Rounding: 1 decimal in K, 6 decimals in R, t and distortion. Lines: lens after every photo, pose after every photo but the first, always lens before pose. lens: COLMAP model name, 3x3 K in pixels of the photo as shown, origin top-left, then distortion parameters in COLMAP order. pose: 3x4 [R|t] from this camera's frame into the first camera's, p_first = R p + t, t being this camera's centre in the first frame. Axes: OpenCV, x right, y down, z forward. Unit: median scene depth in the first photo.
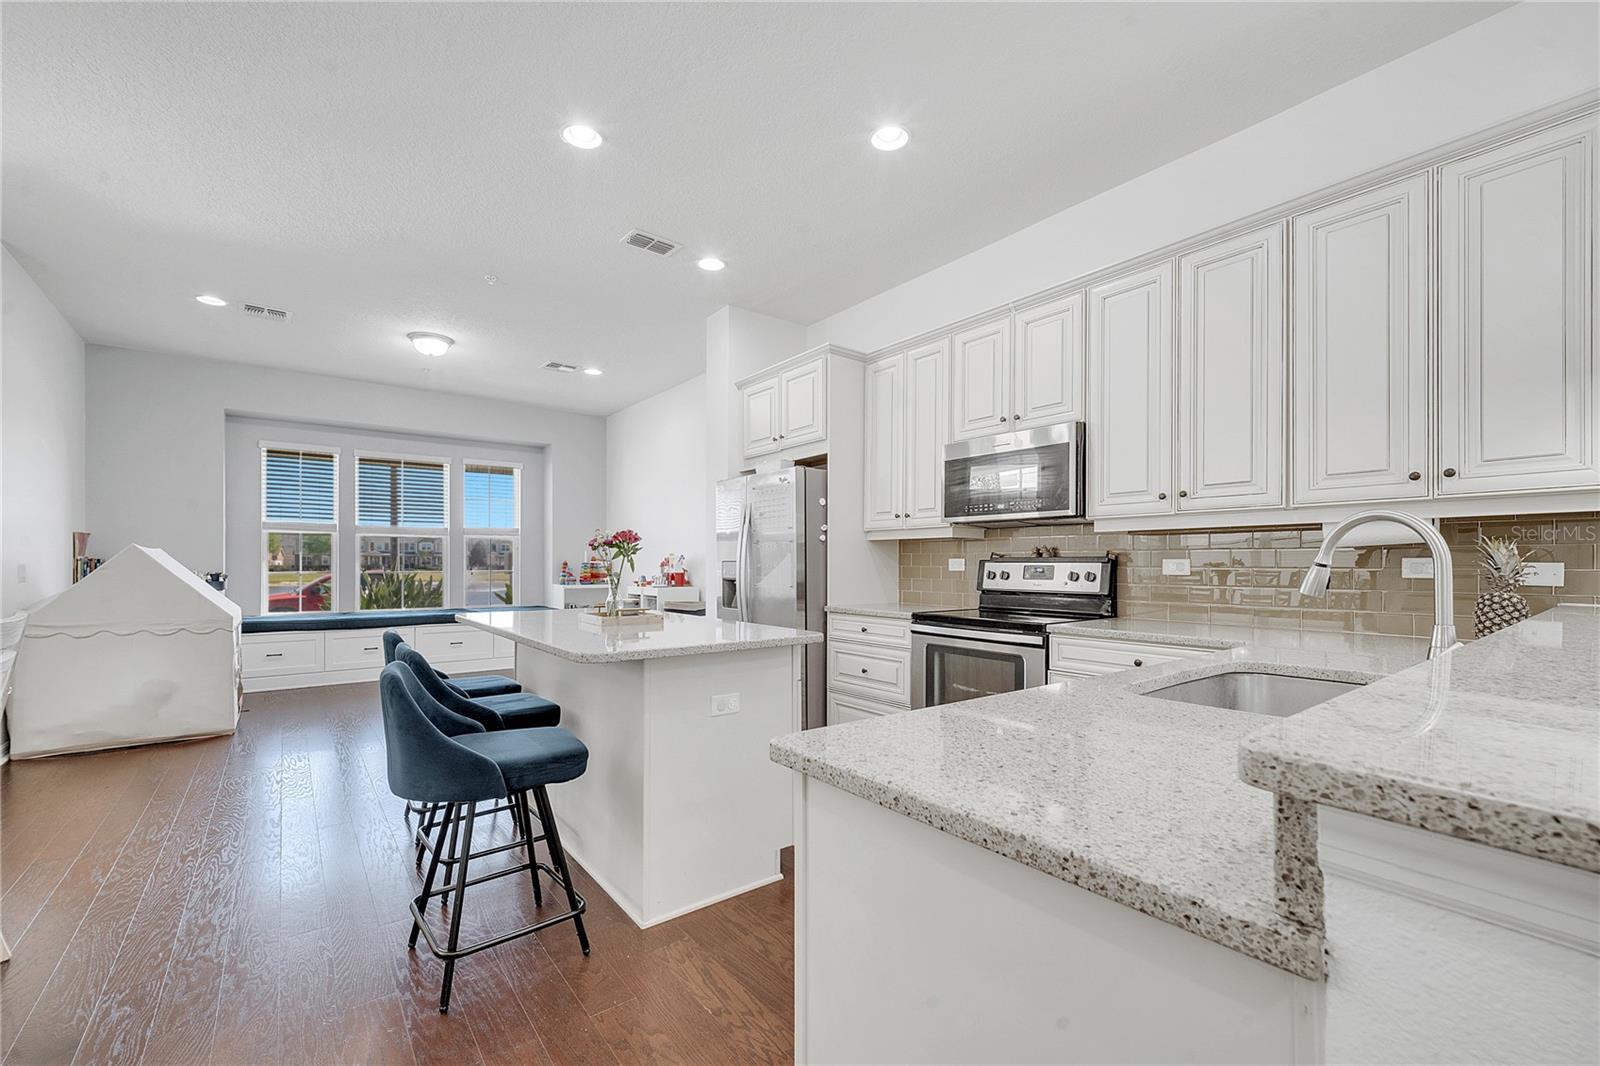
lens RADIAL K [[656.0, 0, 800.6], [0, 656.0, 564.3], [0, 0, 1]] dist [0.007473, -0.002100]
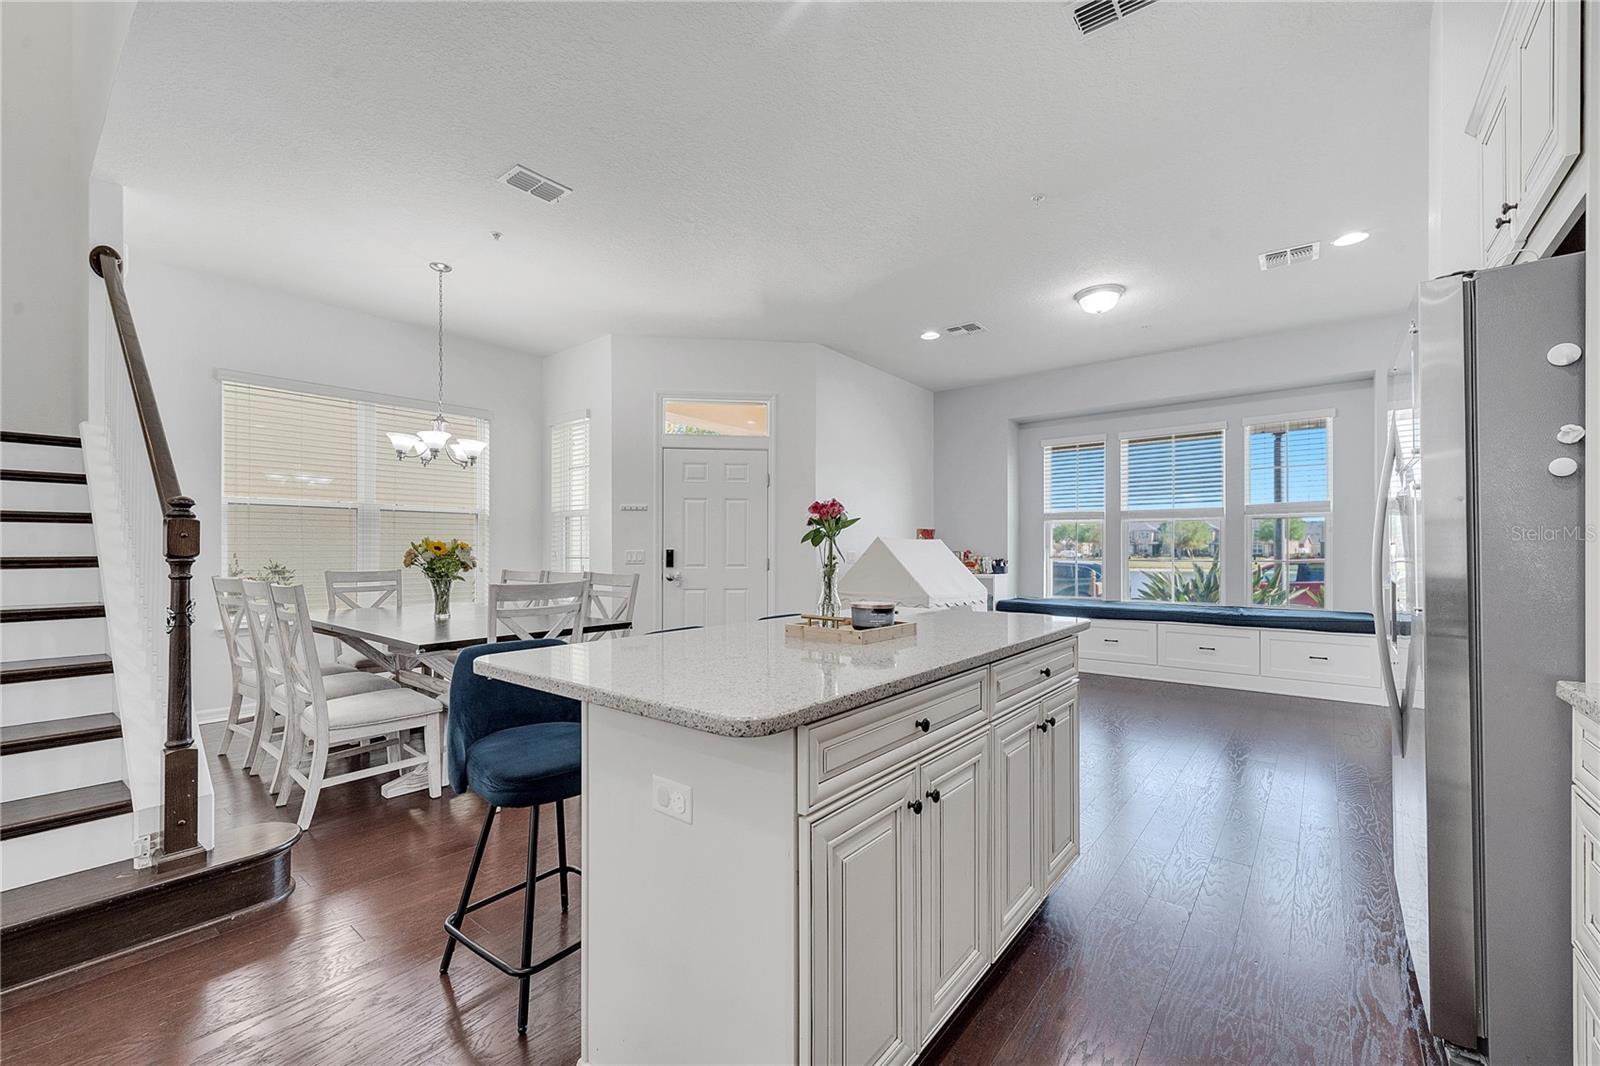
lens RADIAL K [[656.0, 0, 799.7], [0, 656.0, 546.4], [0, 0, 1]] dist [0.007473, -0.002100]
pose [[0.221142, -0.007991, -0.975209, 0.266165], [-0.000247, 0.999966, -0.008250, 0.000638], [0.975242, 0.002066, 0.221133, 0.559719]]
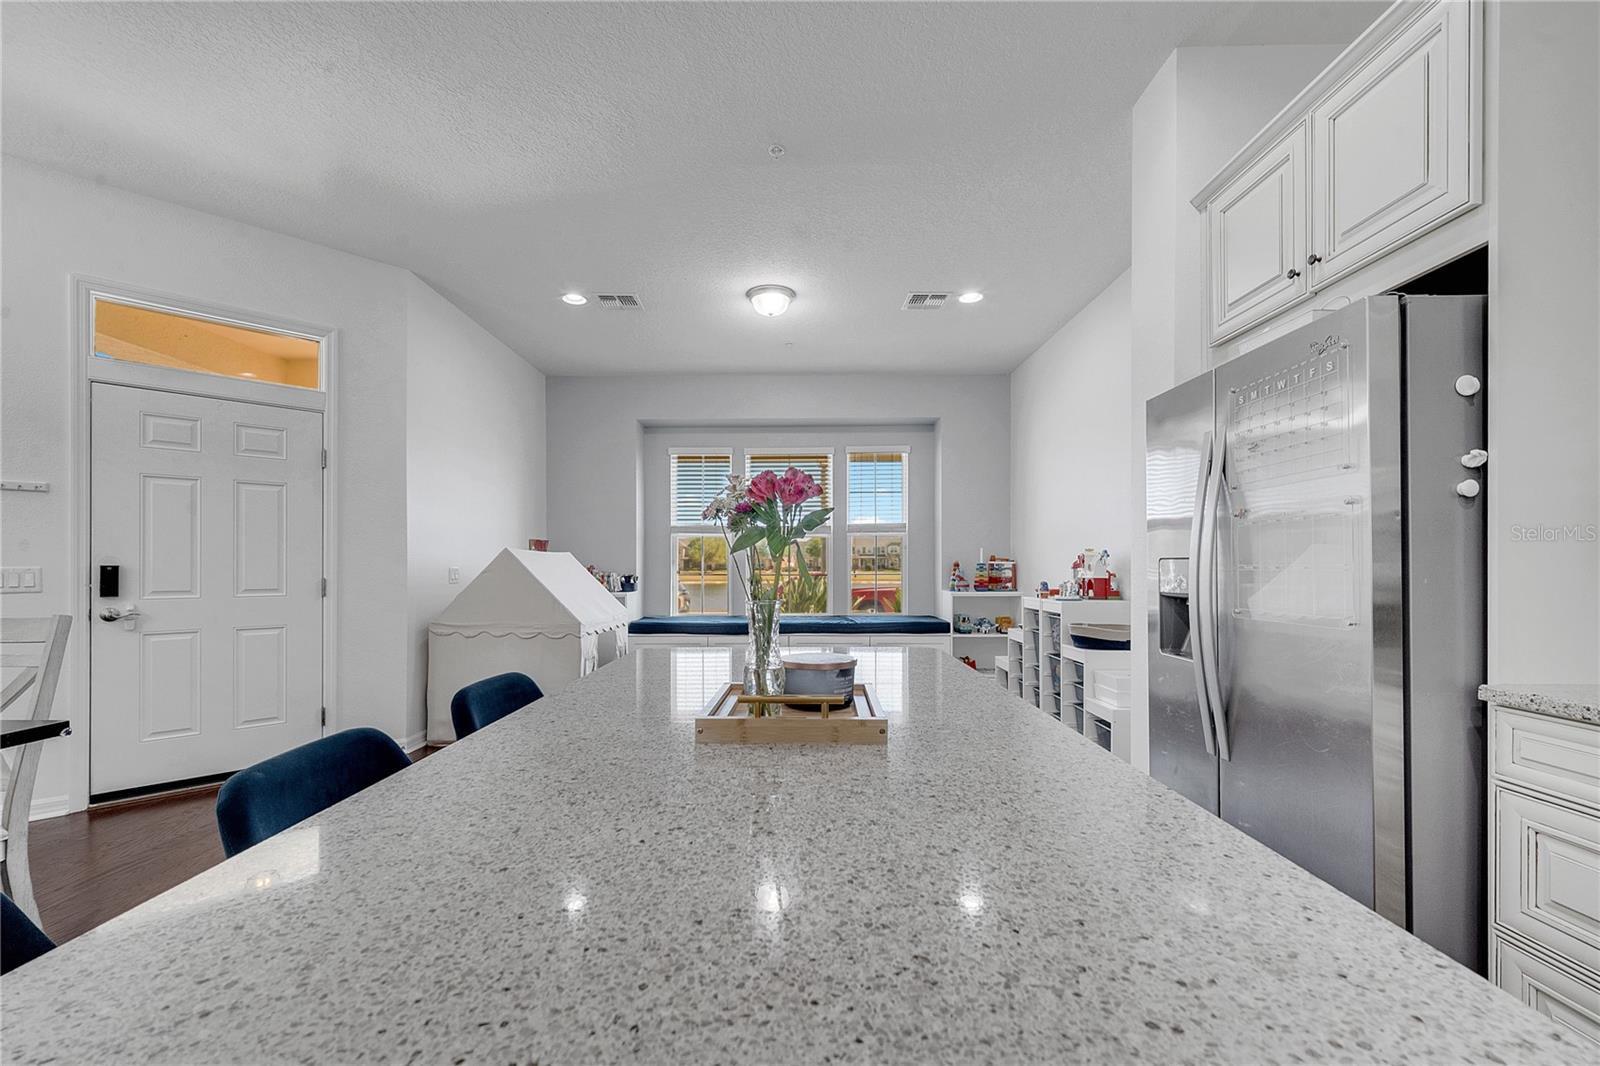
lens RADIAL K [[656.0, 0, 797.0], [0, 656.0, 563.8], [0, 0, 1]] dist [0.007473, -0.002100]
pose [[0.782639, -0.004661, -0.622458, -0.027895], [0.003804, 0.999989, -0.002705, -0.000761], [0.622464, -0.000251, 0.782648, 0.494385]]
